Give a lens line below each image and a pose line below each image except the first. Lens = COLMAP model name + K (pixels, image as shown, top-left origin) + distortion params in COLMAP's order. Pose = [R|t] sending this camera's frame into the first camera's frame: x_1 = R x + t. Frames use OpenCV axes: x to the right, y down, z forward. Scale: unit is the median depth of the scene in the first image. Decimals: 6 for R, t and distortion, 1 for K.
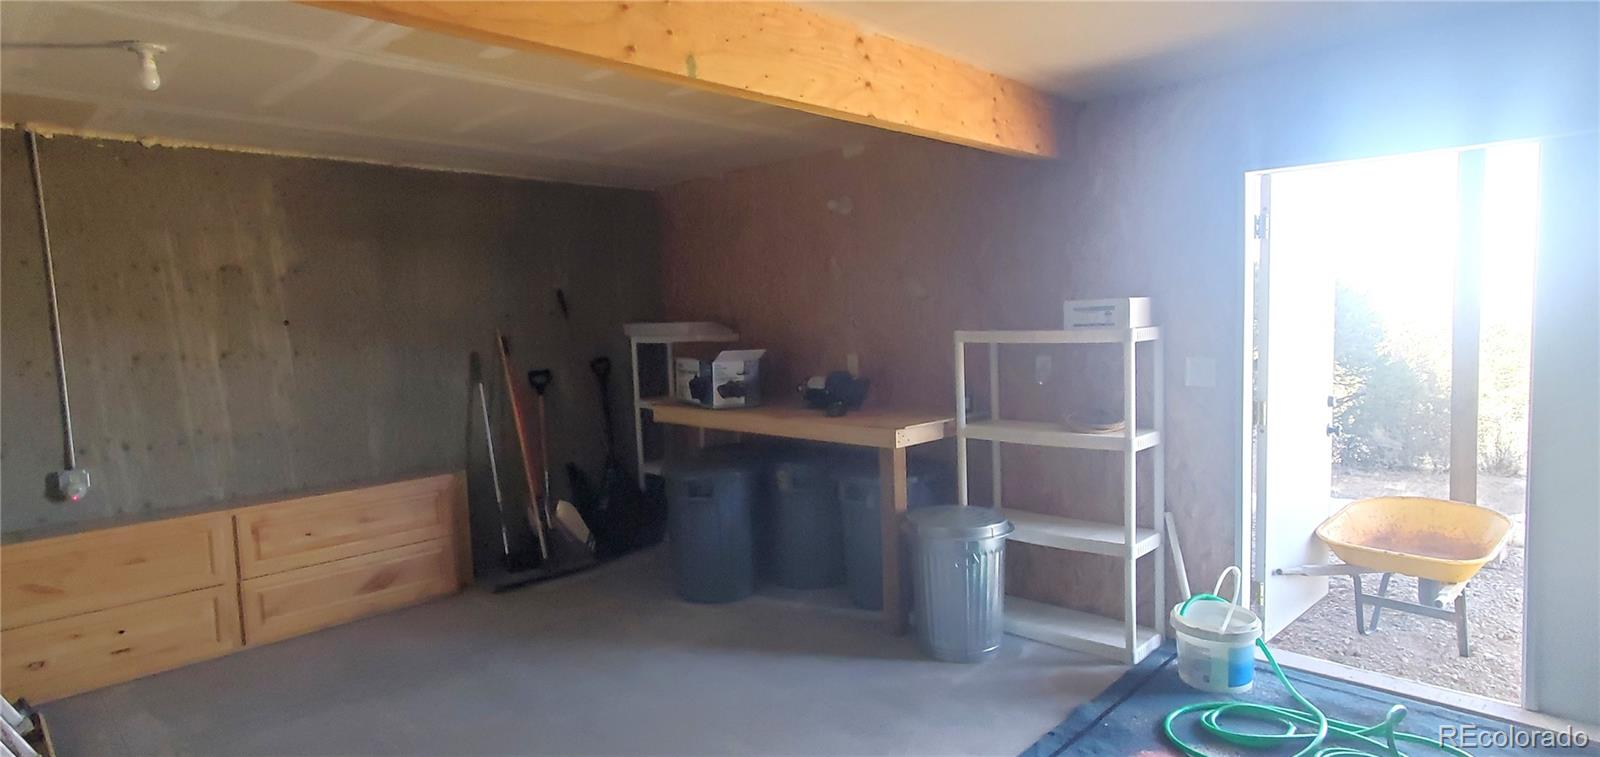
lens RADIAL K [[837.2, 0, 800.0], [0, 837.2, 378.5], [0, 0, 1]] dist [0.000704, 0.000340]
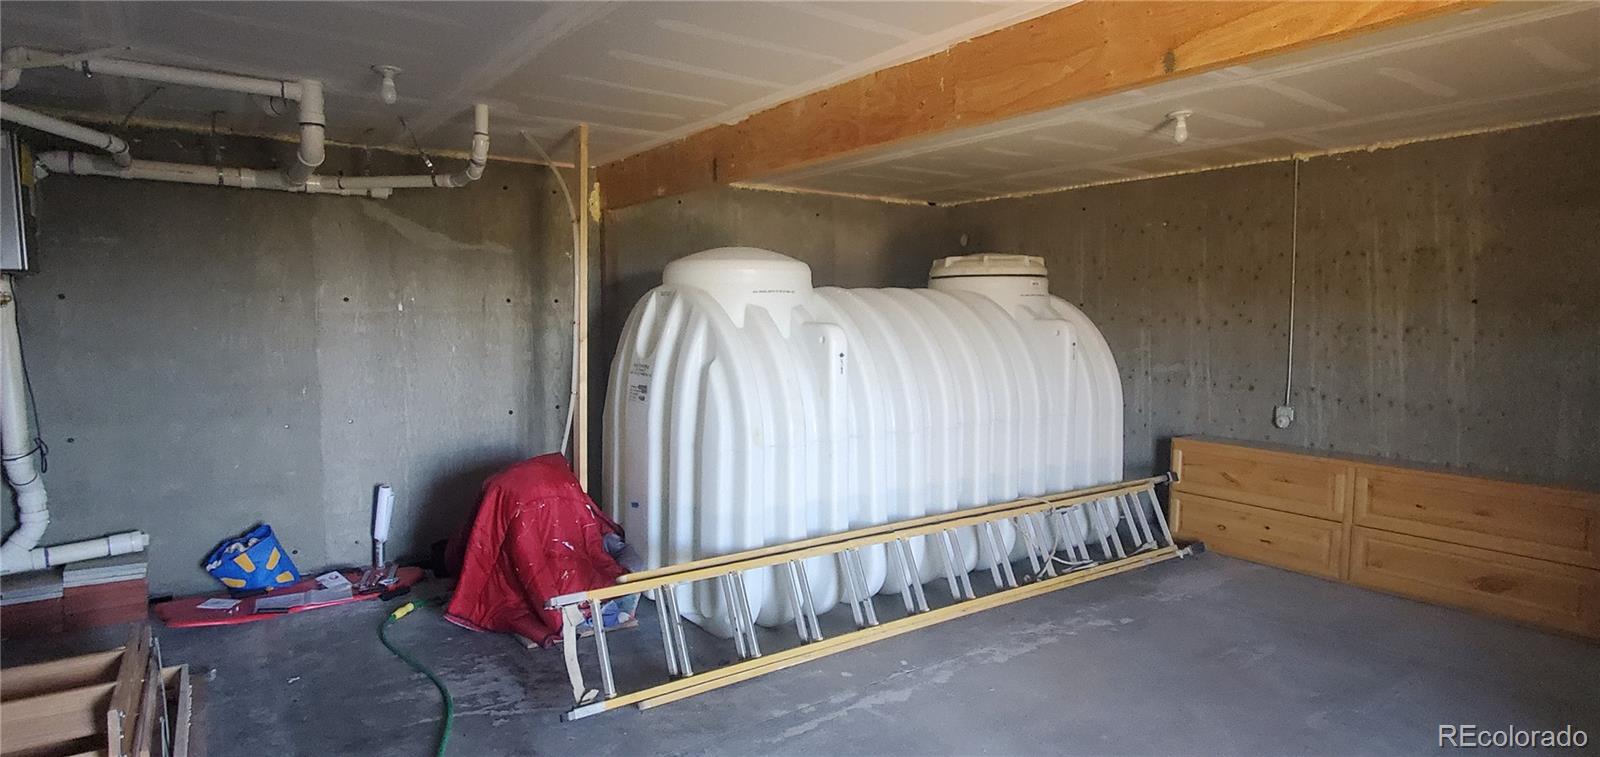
lens RADIAL K [[837.2, 0, 800.0], [0, 837.2, 378.5], [0, 0, 1]] dist [0.000704, 0.000340]
pose [[-0.183226, 0.112647, -0.976596, 0.555787], [-0.070346, 0.989364, 0.127318, -0.049374], [0.980551, 0.092027, -0.173353, 0.419784]]
